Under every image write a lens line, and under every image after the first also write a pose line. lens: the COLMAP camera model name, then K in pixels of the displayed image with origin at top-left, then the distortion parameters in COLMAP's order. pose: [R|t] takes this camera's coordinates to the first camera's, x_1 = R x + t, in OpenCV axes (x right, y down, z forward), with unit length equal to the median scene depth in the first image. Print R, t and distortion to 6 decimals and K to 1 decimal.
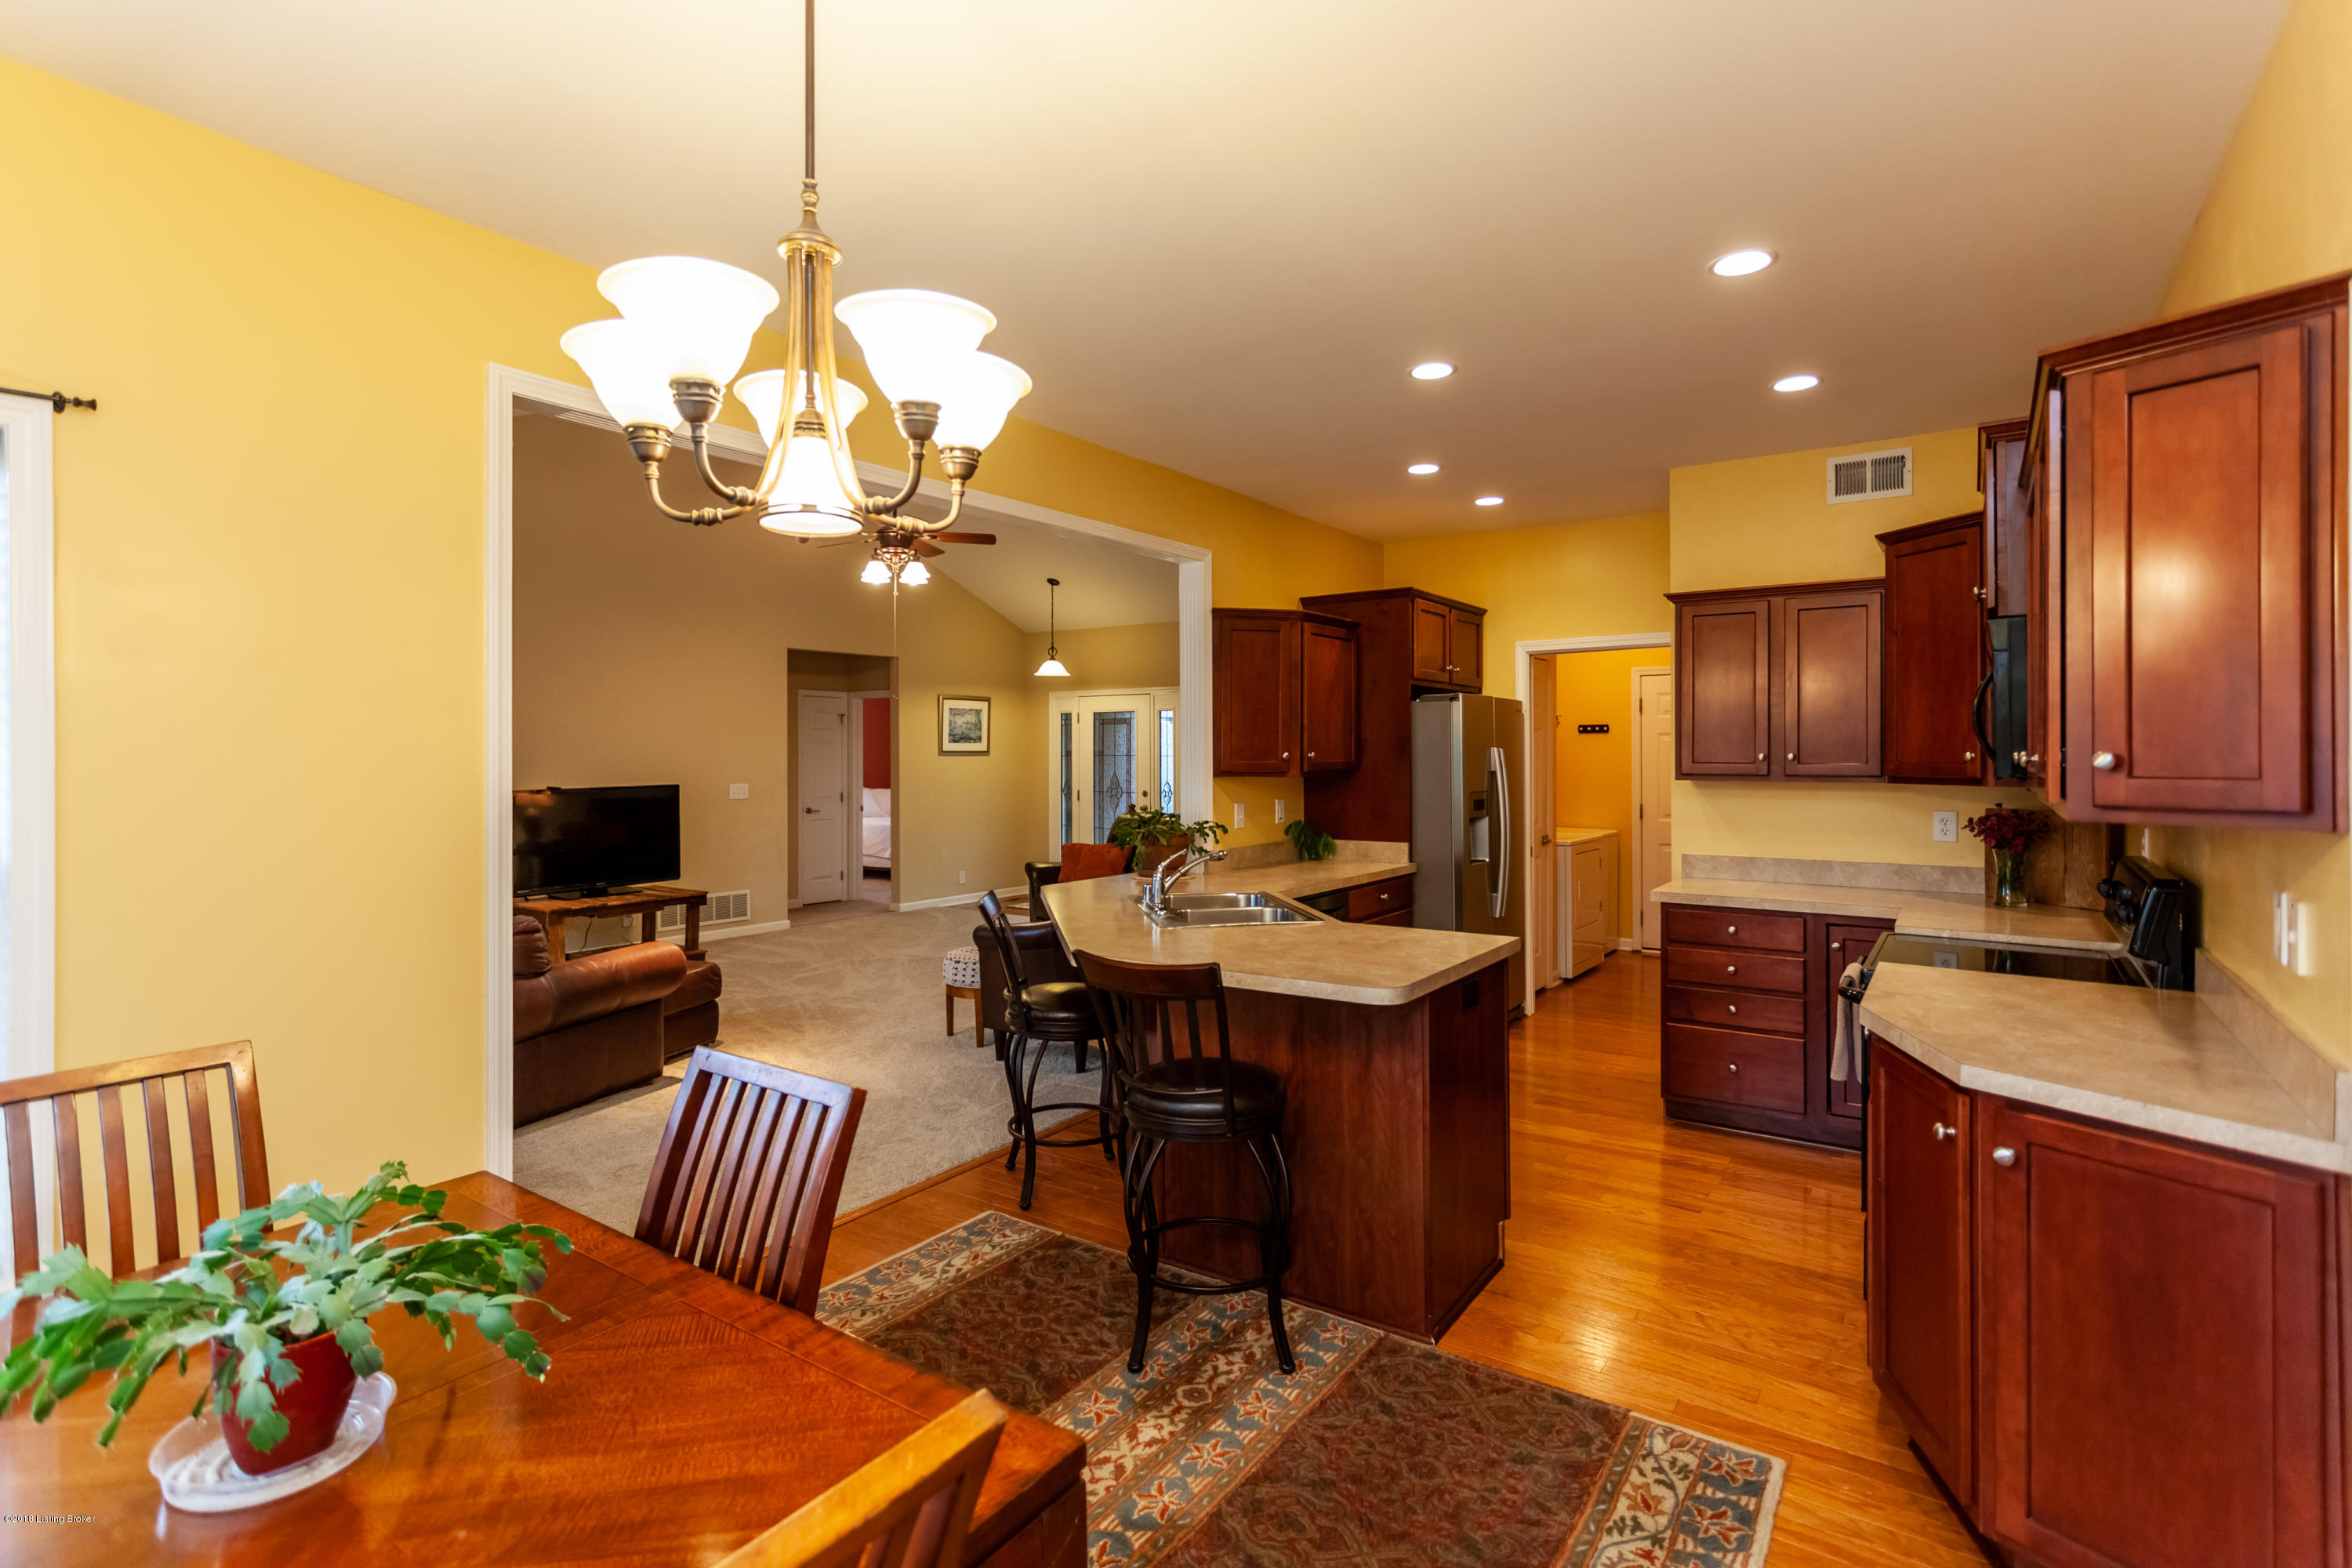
lens RADIAL K [[1113.4, 0, 1193.1], [0, 1113.4, 763.5], [0, 0, 1]] dist [0.000235, -0.000329]
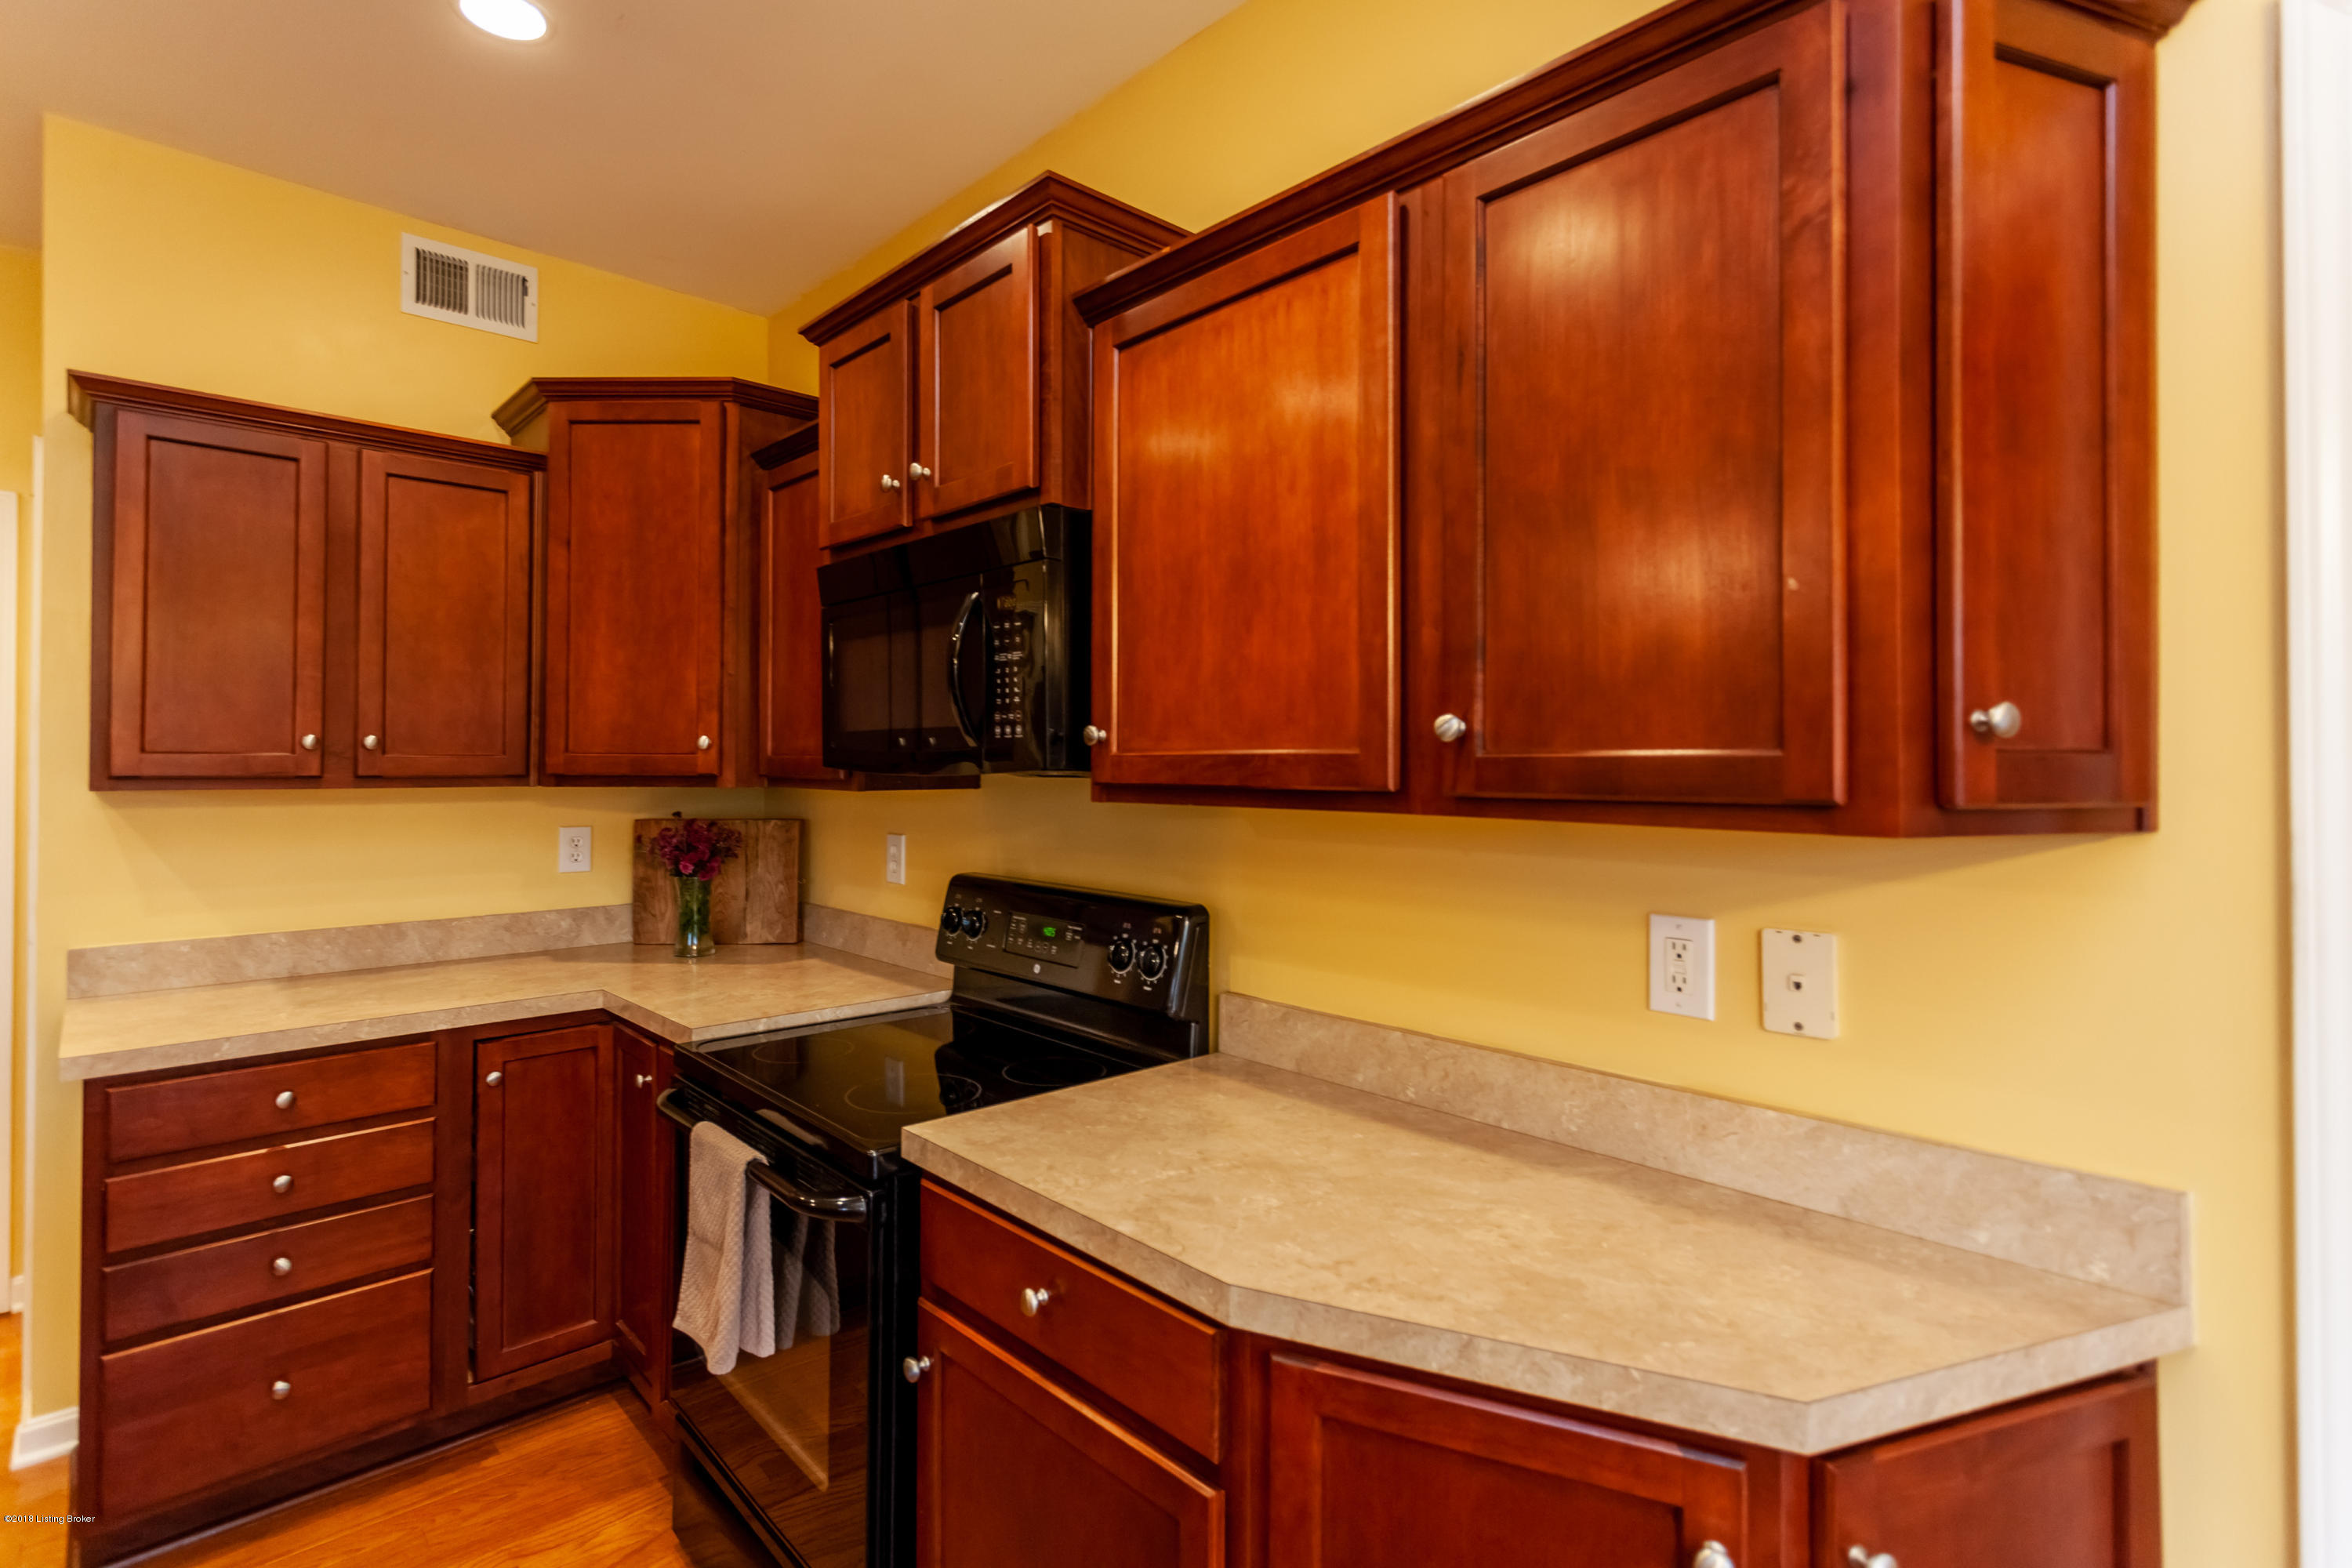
lens RADIAL K [[1113.4, 0, 1162.9], [0, 1113.4, 752.8], [0, 0, 1]] dist [0.000235, -0.000329]
pose [[0.208916, 0.009018, 0.977892, 0.089610], [0.005128, 0.999934, -0.010317, 0.006602], [-0.977920, 0.007170, 0.208856, 0.510963]]
